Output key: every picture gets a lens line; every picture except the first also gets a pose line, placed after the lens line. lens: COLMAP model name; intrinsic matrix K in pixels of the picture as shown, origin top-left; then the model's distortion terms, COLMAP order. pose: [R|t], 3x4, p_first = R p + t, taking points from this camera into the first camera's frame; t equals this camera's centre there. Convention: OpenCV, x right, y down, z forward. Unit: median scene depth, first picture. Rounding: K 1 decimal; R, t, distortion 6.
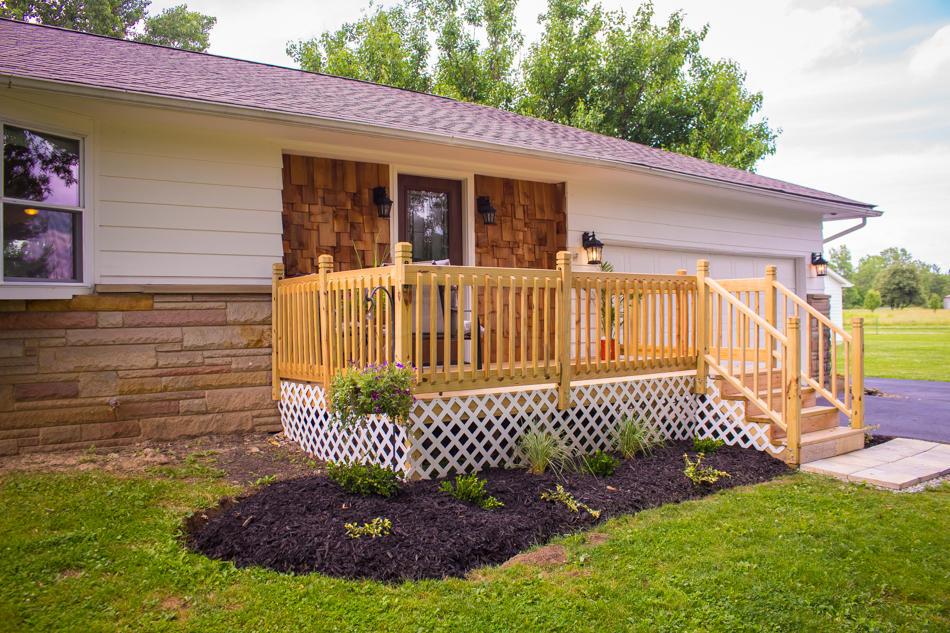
lens RADIAL K [[787.0, 0, 475.0], [0, 787.0, 316.5], [0, 0, 1]] dist [-0.156752, 0.120380]
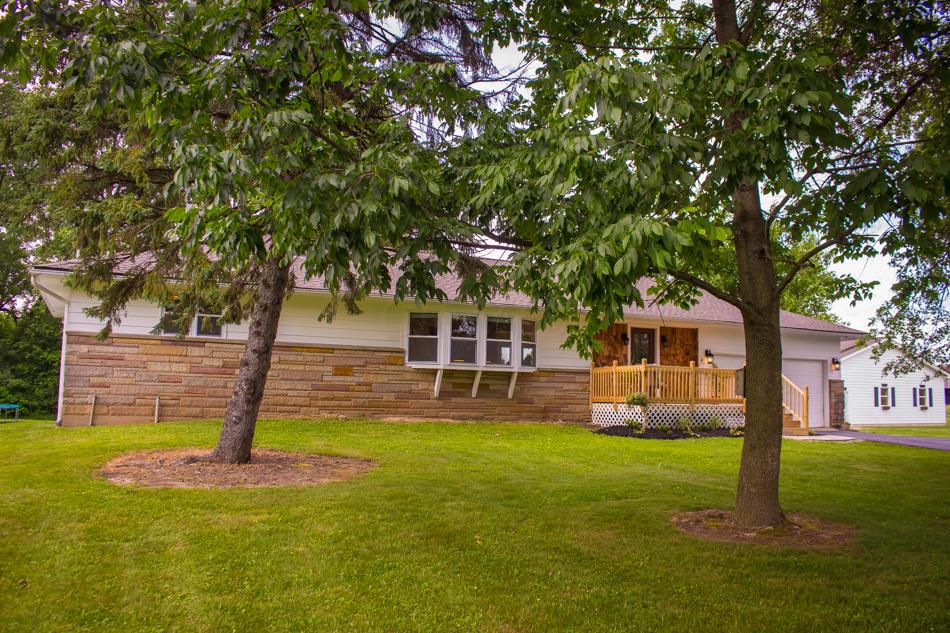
lens RADIAL K [[787.0, 0, 475.0], [0, 787.0, 316.5], [0, 0, 1]] dist [-0.156752, 0.120380]
pose [[0.980776, 0.014440, -0.194602, -0.117634], [-0.035120, 0.994036, -0.103243, 0.077610], [0.191951, 0.108093, 0.975434, -1.901163]]
